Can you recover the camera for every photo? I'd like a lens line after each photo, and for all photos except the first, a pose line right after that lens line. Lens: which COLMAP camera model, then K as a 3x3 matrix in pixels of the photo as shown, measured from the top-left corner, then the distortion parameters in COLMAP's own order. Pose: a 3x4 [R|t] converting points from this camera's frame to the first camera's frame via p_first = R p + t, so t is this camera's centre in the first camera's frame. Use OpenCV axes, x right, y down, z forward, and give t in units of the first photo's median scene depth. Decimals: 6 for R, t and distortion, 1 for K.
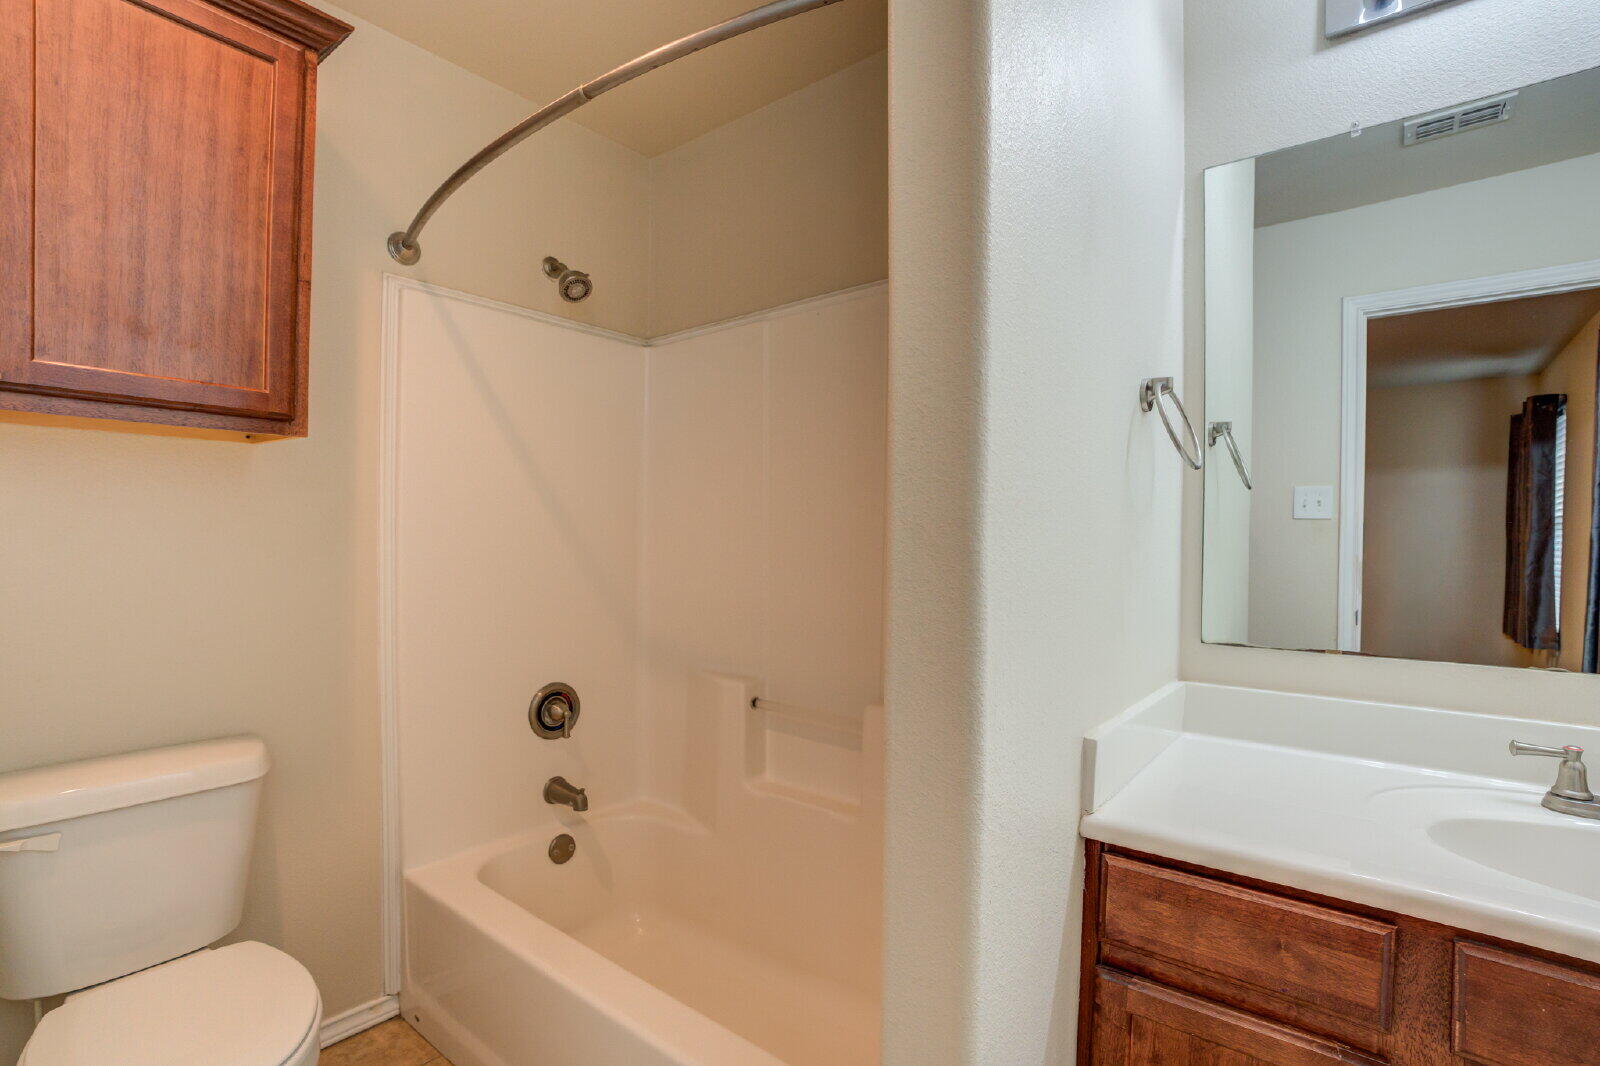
lens RADIAL K [[747.5, 0, 805.3], [0, 747.5, 551.9], [0, 0, 1]] dist [-0.073052, 0.027318]
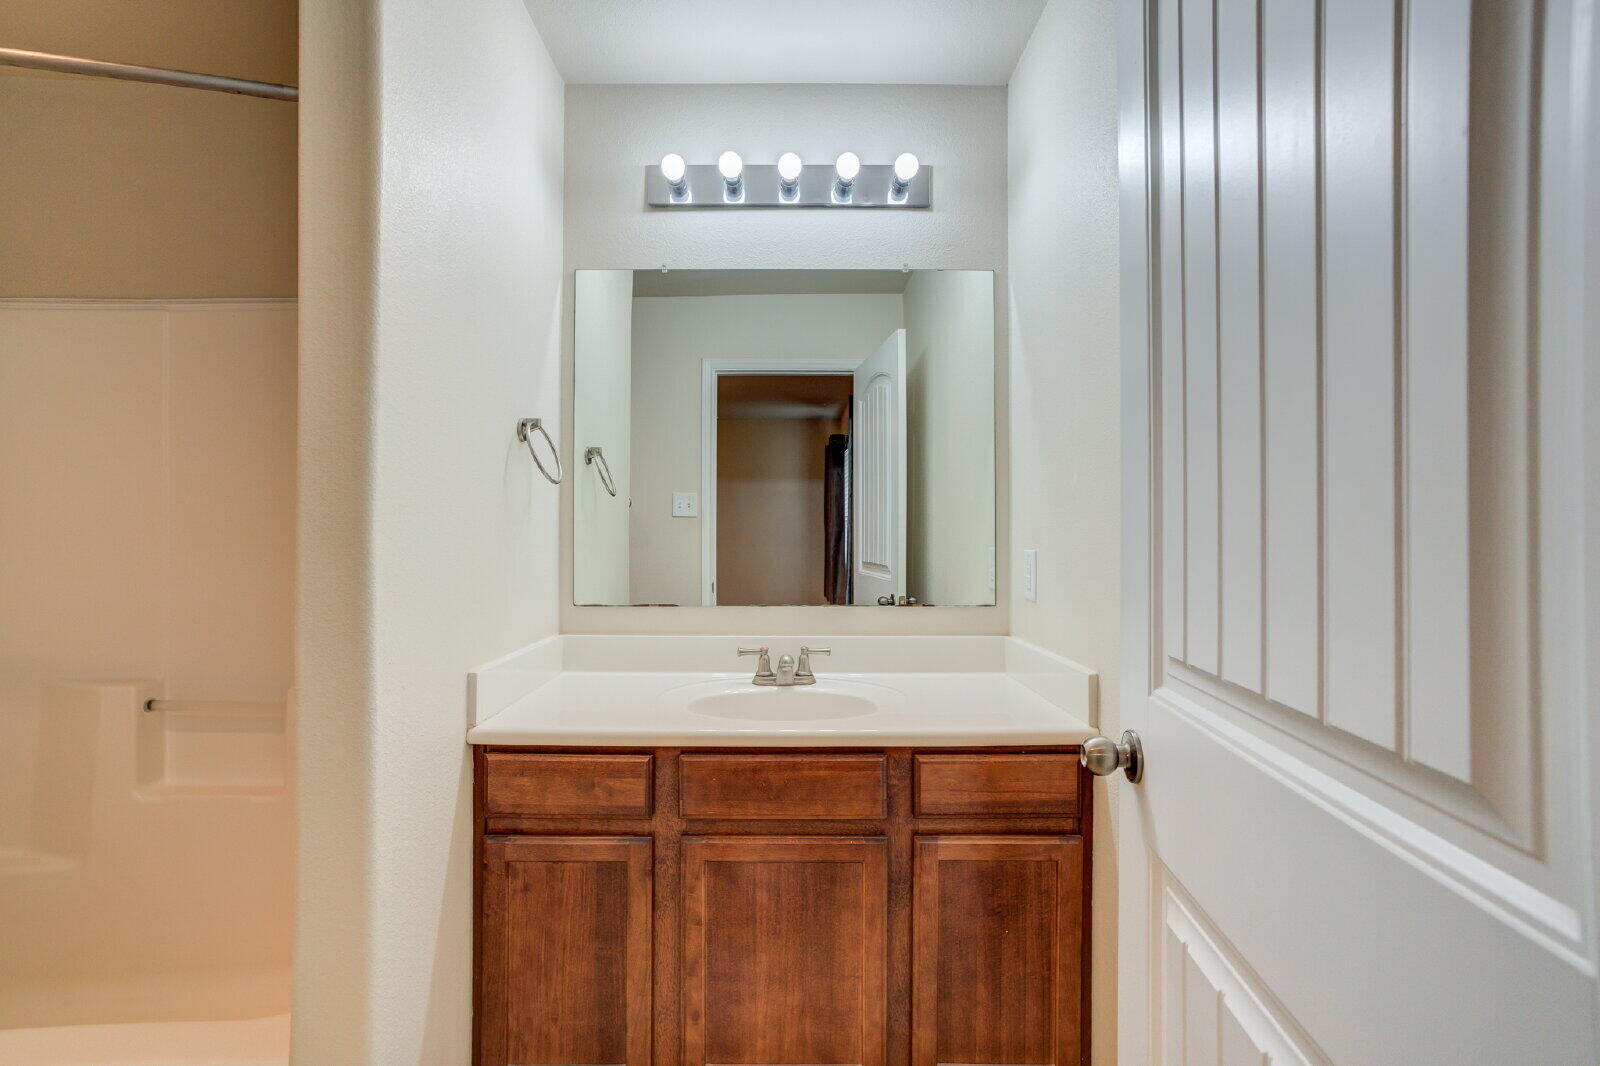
lens RADIAL K [[738.4, 0, 800.0], [0, 738.4, 533.0], [0, 0, 1]] dist [-0.041223, 0.026438]
pose [[0.777979, -0.005639, 0.628265, -0.005913], [0.017065, 0.999780, -0.012159, 0.012364], [-0.628059, 0.020181, 0.777904, -0.490695]]
